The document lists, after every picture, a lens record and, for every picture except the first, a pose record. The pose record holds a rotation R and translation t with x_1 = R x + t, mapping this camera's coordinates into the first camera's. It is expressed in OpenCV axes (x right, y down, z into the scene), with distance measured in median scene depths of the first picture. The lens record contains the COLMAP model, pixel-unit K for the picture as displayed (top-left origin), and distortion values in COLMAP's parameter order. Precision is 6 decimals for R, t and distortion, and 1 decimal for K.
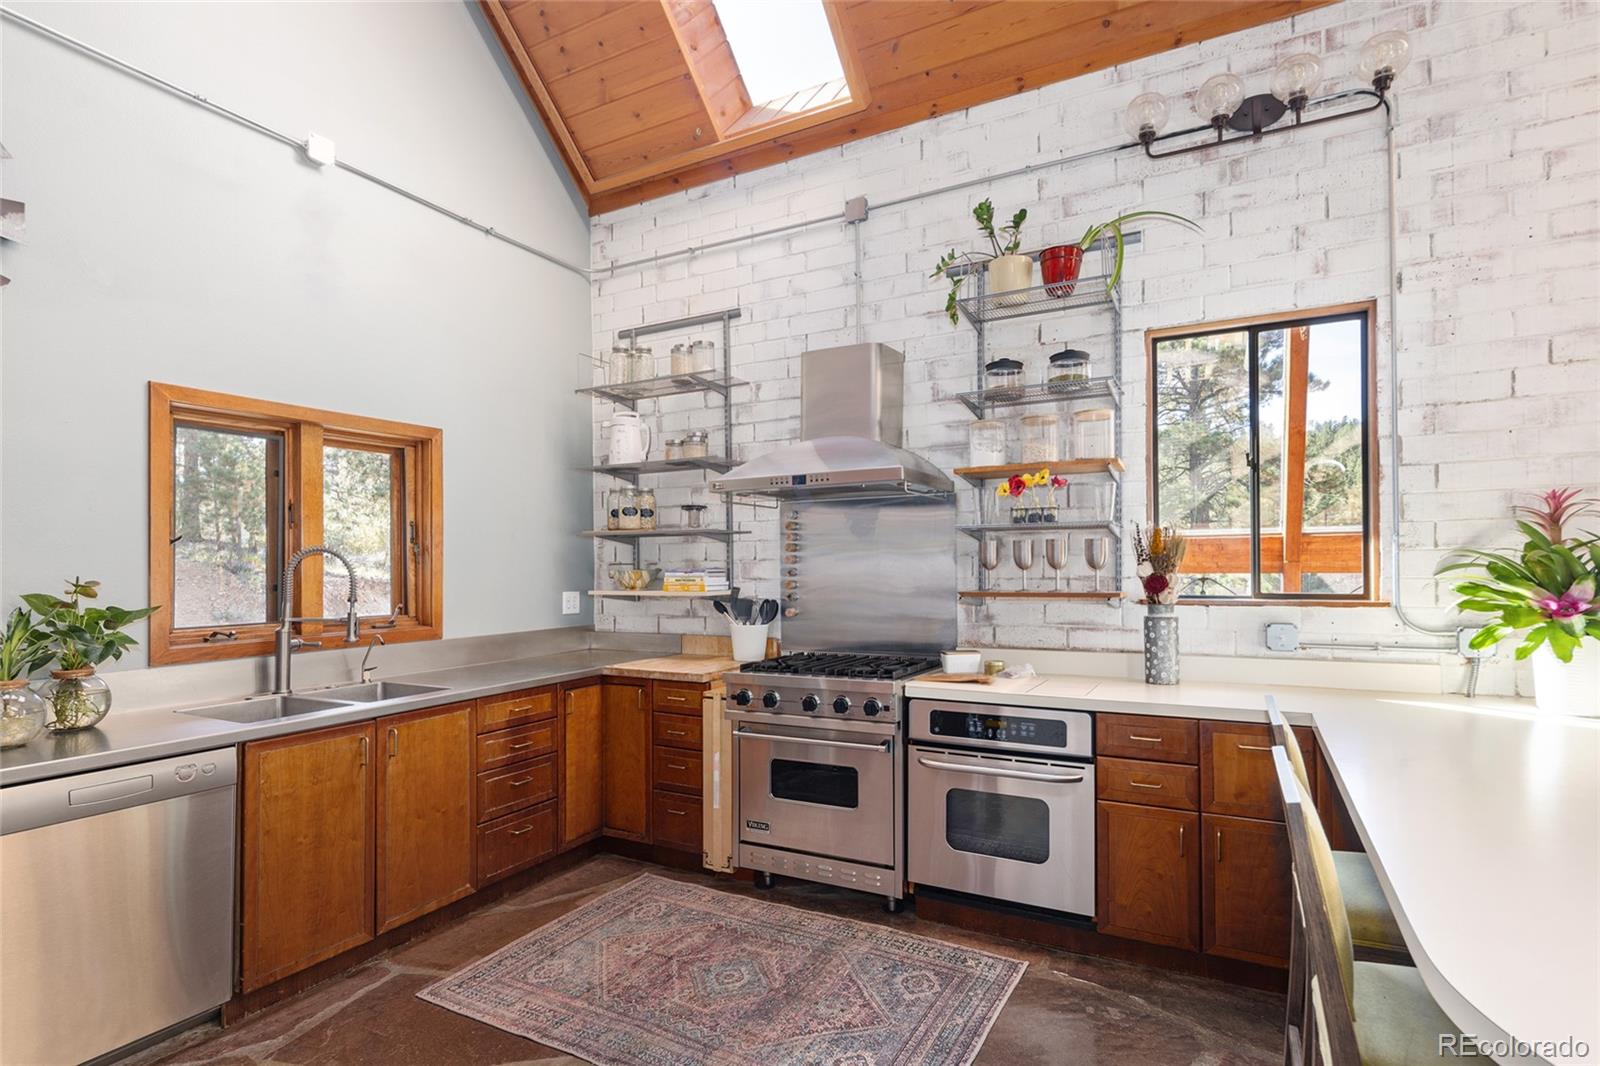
lens RADIAL K [[788.0, 0, 779.3], [0, 788.0, 567.1], [0, 0, 1]] dist [0.008172, -0.005475]
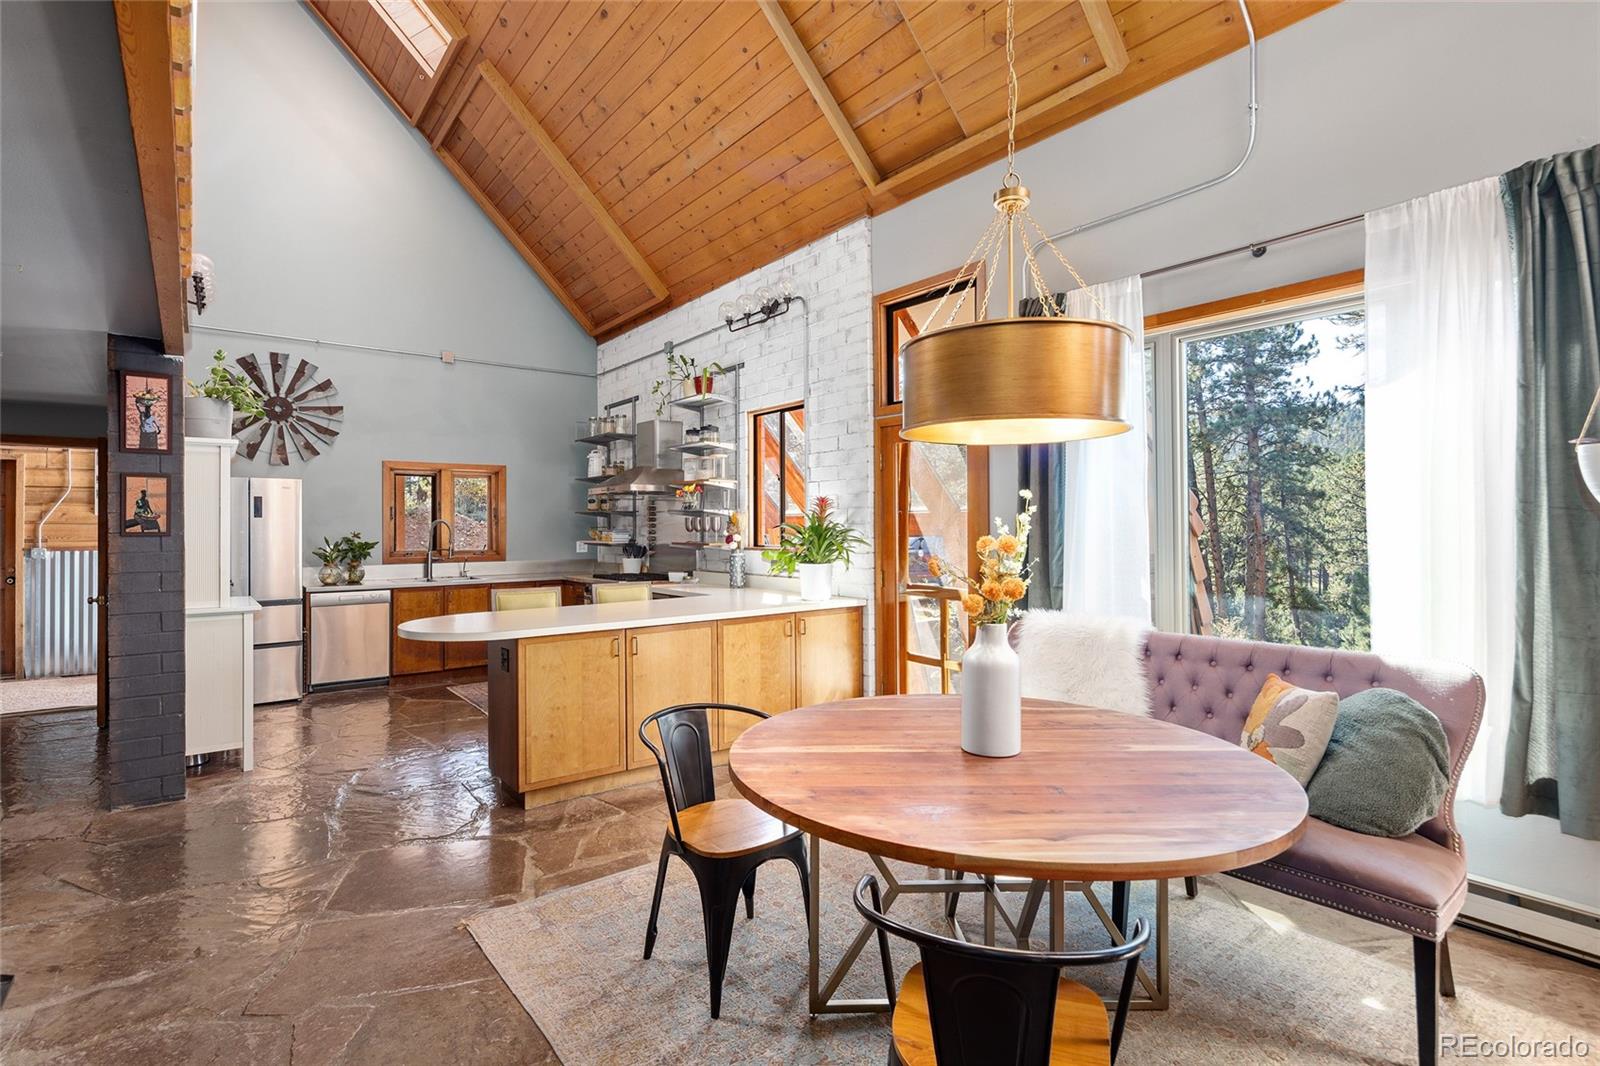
lens RADIAL K [[788.0, 0, 781.1], [0, 788.0, 530.2], [0, 0, 1]] dist [0.008172, -0.005475]
pose [[0.900586, 0.007017, -0.434622, 1.382385], [-0.004877, 0.999970, 0.006037, -0.014337], [0.434651, -0.003317, 0.900593, -0.738204]]
